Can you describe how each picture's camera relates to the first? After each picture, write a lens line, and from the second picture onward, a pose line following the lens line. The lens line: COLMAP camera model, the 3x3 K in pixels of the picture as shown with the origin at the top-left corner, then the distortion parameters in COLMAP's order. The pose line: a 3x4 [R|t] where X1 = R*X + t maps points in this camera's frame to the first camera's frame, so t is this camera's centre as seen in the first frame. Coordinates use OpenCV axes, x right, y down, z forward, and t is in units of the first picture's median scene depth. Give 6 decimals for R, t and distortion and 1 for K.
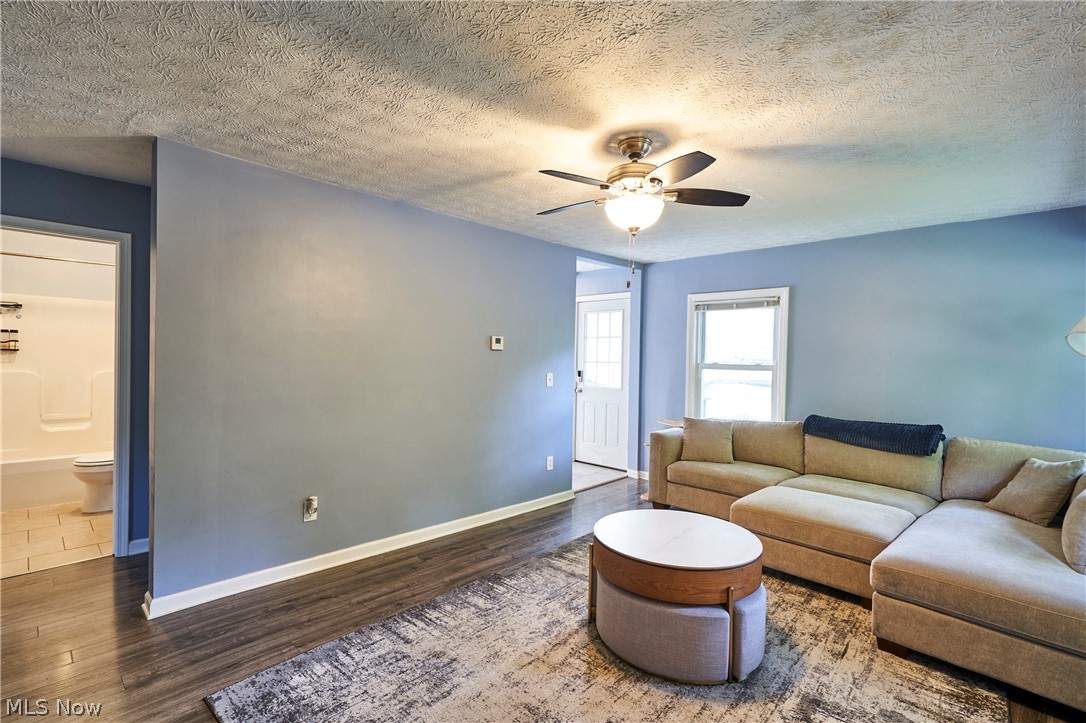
lens RADIAL K [[498.8, 0, 545.6], [0, 498.8, 362.8], [0, 0, 1]] dist [-0.004512, 0.000693]
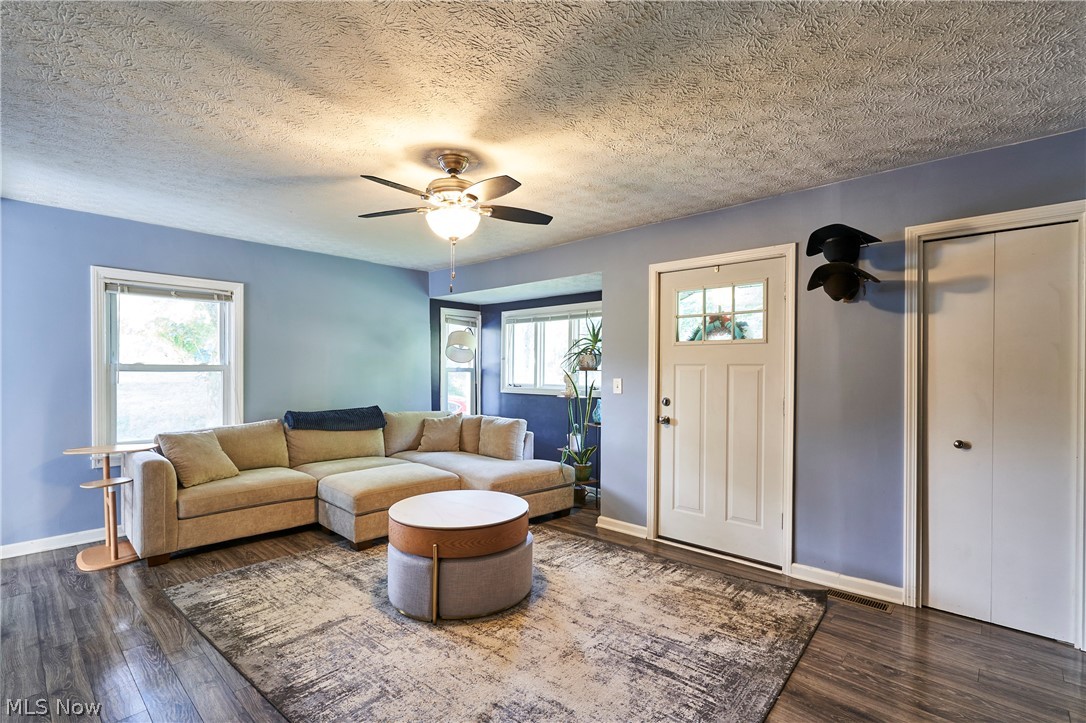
lens RADIAL K [[498.8, 0, 546.5], [0, 498.8, 365.2], [0, 0, 1]] dist [-0.004512, 0.000693]
pose [[-0.012871, -0.010066, 0.999866, -0.913476], [0.008059, 0.999916, 0.010171, 0.001081], [-0.999885, 0.008189, -0.012789, 0.806451]]
